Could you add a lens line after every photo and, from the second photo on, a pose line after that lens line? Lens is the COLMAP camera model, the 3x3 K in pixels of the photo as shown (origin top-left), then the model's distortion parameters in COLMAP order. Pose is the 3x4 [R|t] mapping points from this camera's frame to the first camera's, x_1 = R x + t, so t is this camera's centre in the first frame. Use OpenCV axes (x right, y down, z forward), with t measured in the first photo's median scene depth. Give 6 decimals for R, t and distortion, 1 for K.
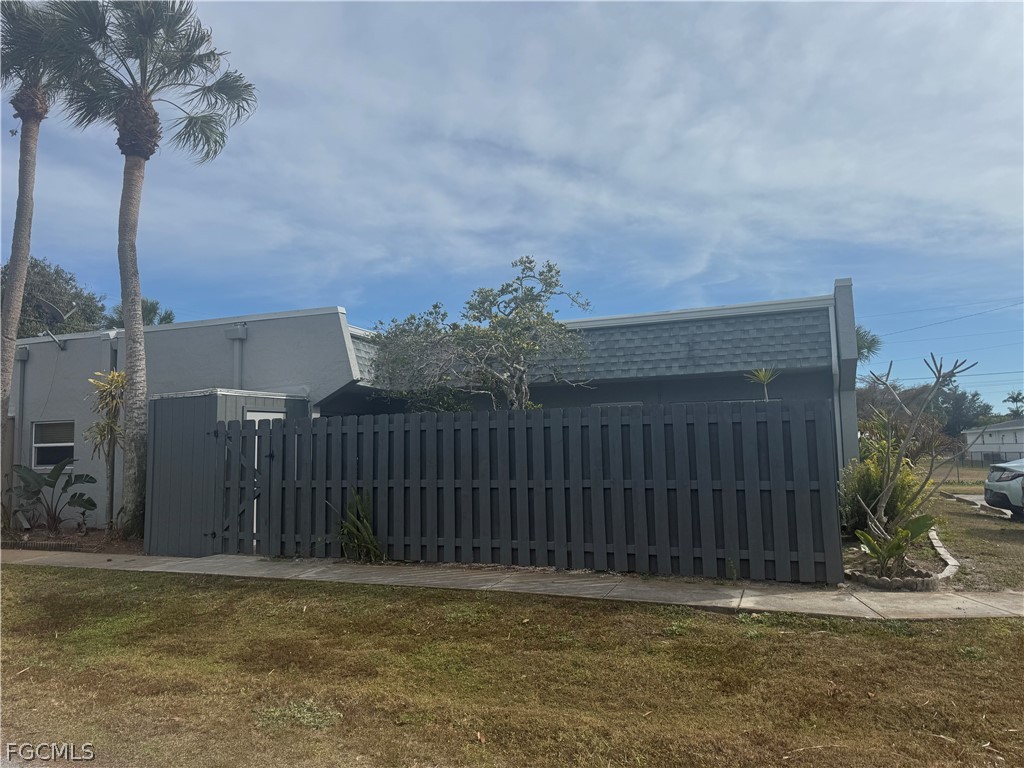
lens RADIAL K [[724.0, 0, 512.0], [0, 724.0, 384.0], [0, 0, 1]] dist [0.115911, -0.163717]
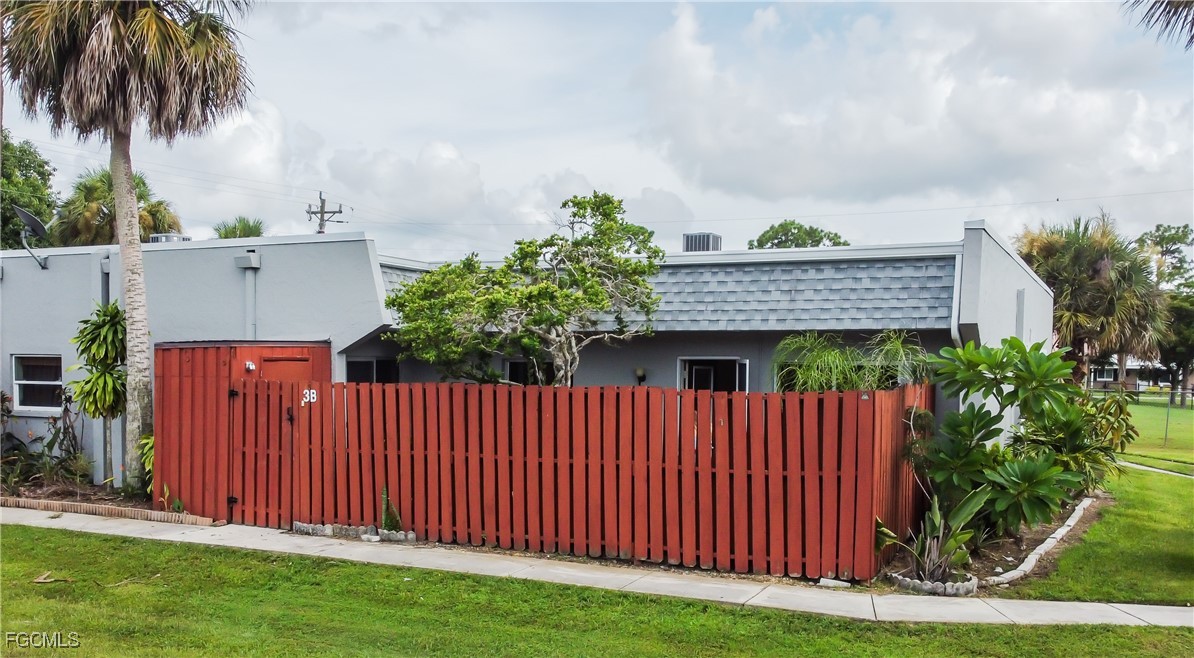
lens RADIAL K [[1134.8, 0, 576.6], [0, 1134.8, 417.2], [0, 0, 1]] dist [-0.002388, -0.008105]
pose [[0.997177, 0.030703, -0.068527, 0.095364], [-0.020614, 0.989457, 0.143350, -0.092477], [0.072206, -0.141533, 0.987297, -0.283163]]
